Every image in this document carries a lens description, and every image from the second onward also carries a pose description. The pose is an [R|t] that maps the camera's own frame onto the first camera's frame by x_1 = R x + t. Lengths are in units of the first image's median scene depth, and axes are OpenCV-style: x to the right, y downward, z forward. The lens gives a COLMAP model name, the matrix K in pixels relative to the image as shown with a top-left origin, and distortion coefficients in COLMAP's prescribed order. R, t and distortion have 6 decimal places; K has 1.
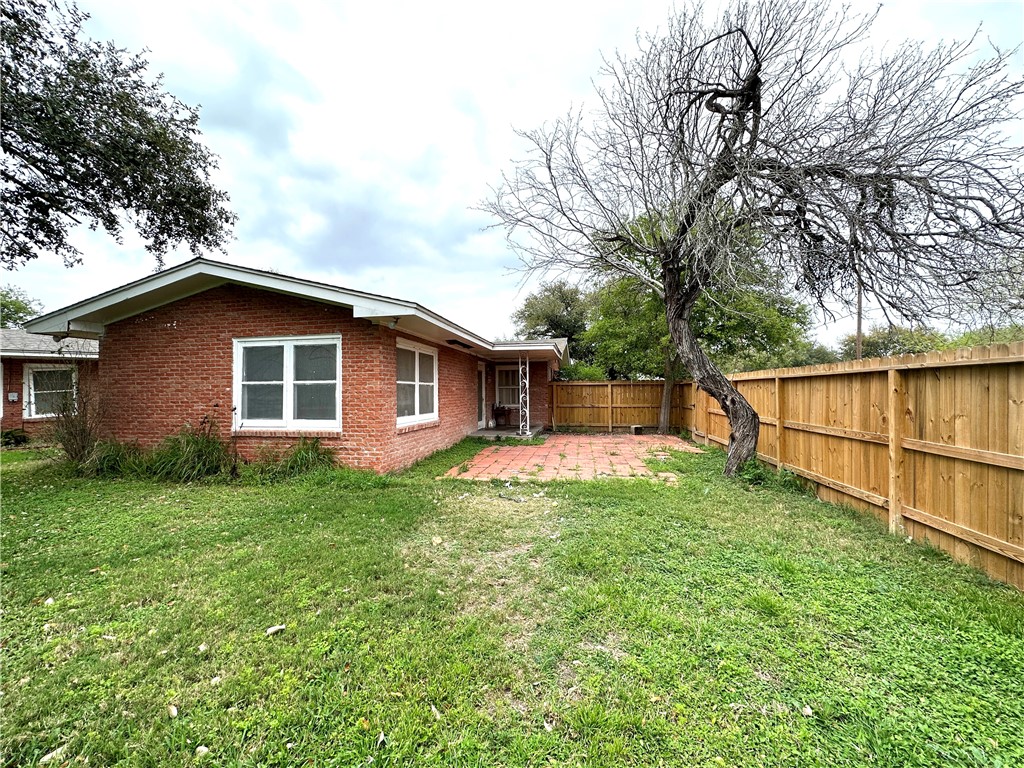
lens RADIAL K [[405.3, 0, 512.7], [0, 405.3, 384.7], [0, 0, 1]] dist [-0.001324, 0.000174]
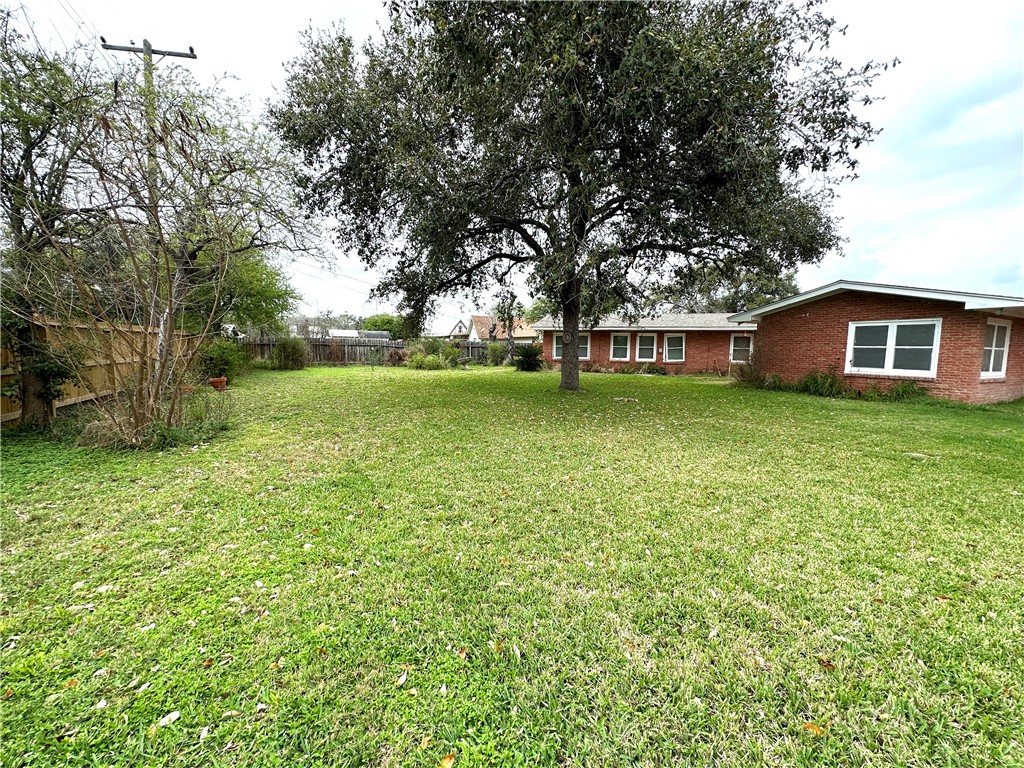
lens RADIAL K [[405.3, 0, 512.7], [0, 405.3, 384.7], [0, 0, 1]] dist [-0.001324, 0.000174]
pose [[0.609254, 0.090719, -0.787769, -0.163259], [-0.008931, 0.994156, 0.107579, -0.017564], [0.792925, -0.058507, 0.606504, -1.317643]]
